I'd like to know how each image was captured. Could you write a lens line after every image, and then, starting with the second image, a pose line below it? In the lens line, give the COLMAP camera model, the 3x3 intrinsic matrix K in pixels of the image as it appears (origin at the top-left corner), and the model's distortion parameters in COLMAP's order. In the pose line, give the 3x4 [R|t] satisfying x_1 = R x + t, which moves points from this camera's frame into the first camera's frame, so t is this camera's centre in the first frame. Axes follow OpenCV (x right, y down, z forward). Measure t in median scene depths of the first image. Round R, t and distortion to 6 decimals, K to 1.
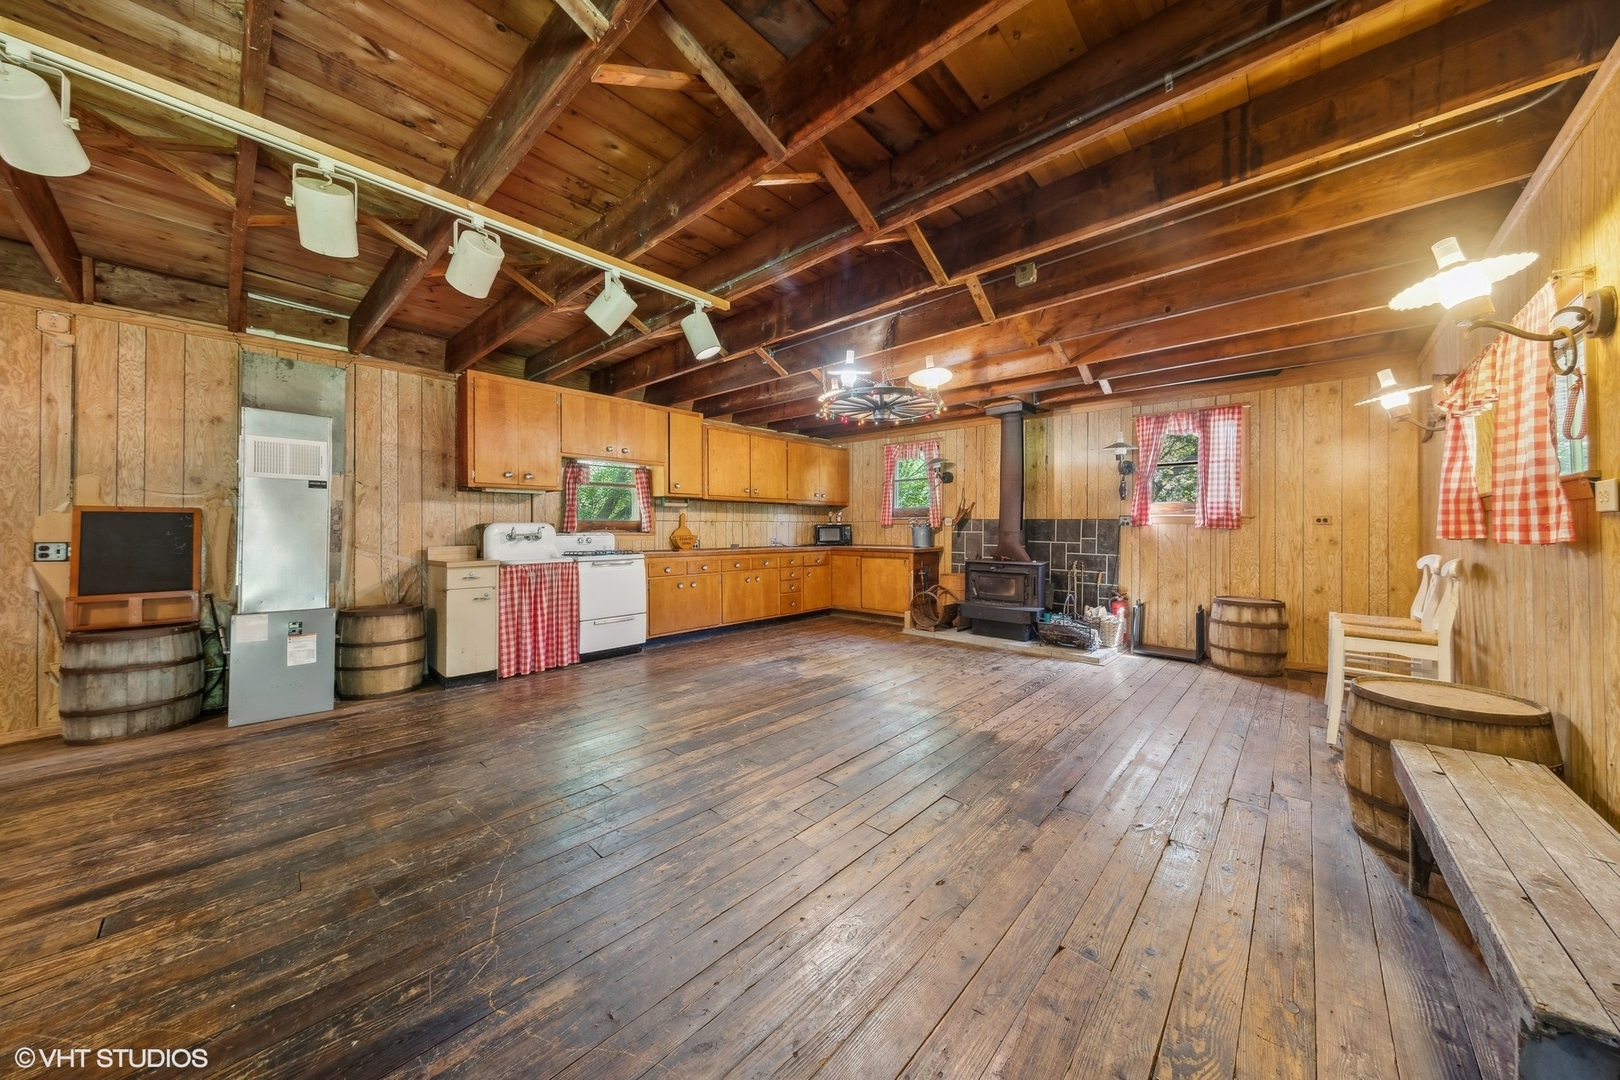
lens RADIAL K [[549.3, 0, 810.0], [0, 549.3, 540.0], [0, 0, 1]] dist [0.000308, 0.000020]
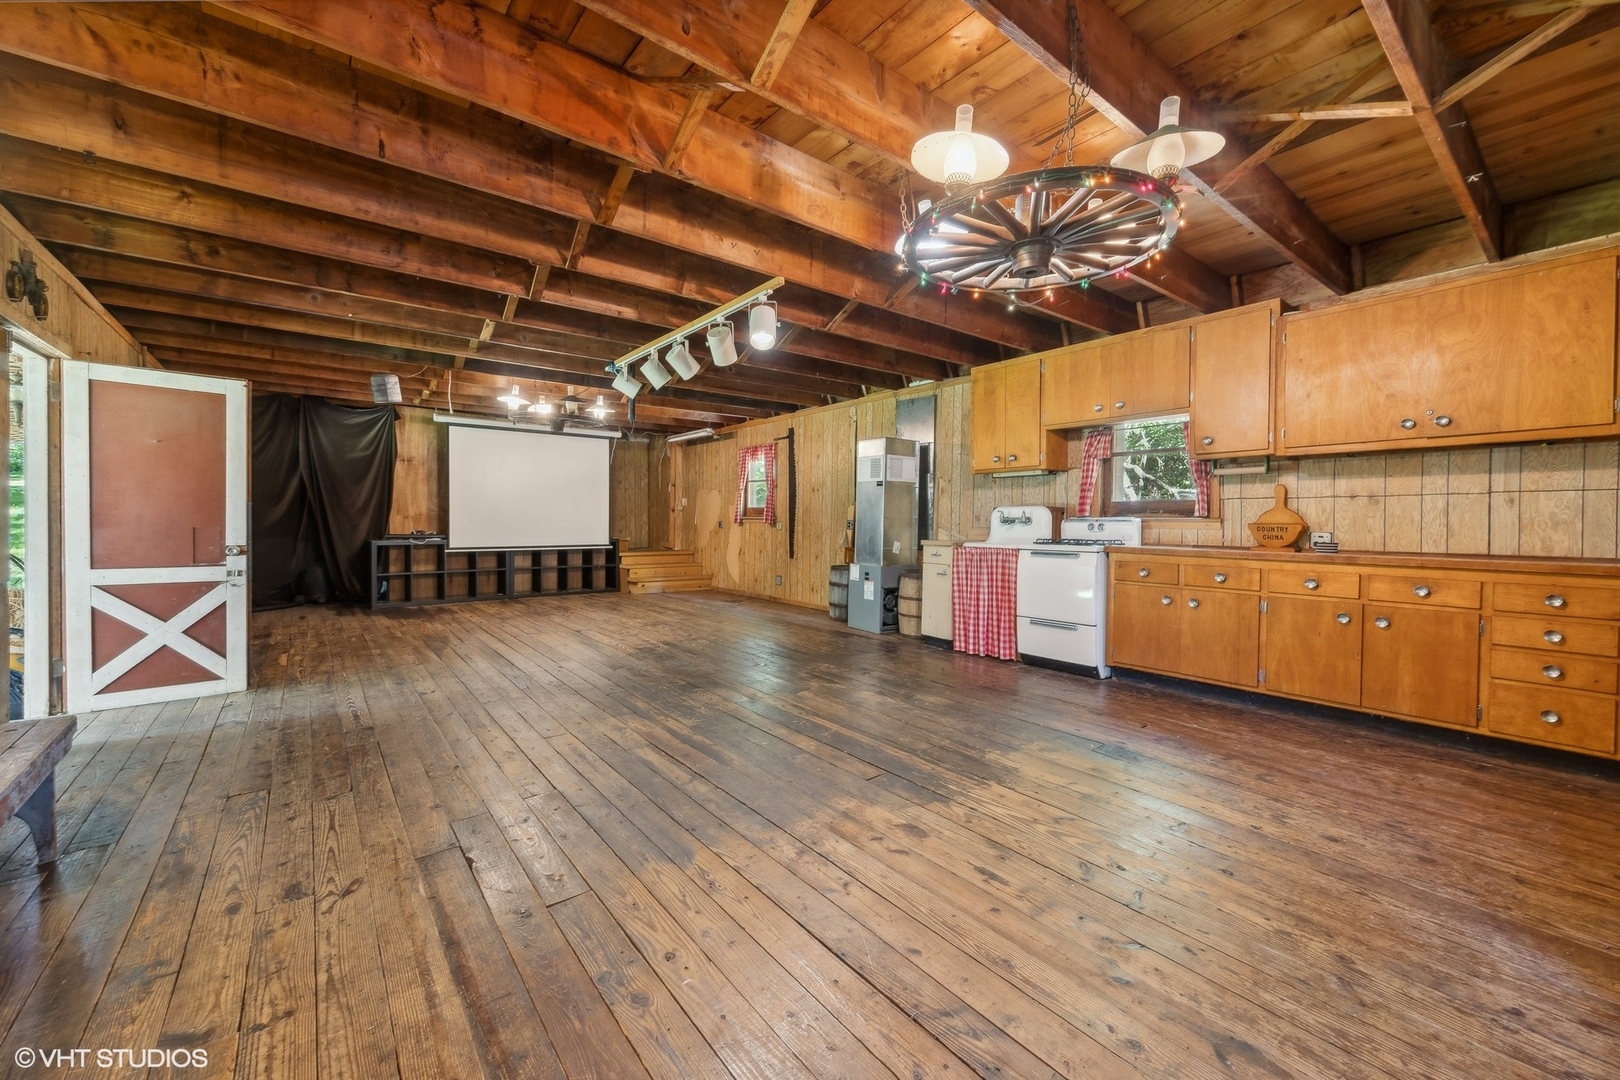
lens RADIAL K [[629.9, 0, 810.0], [0, 629.9, 540.0], [0, 0, 1]] dist [0.000280, -0.000048]
pose [[-0.164969, 0.034710, -0.985688, 0.761870], [-0.022747, 0.998981, 0.038985, -0.007917], [0.986036, 0.028852, -0.164011, 0.994675]]
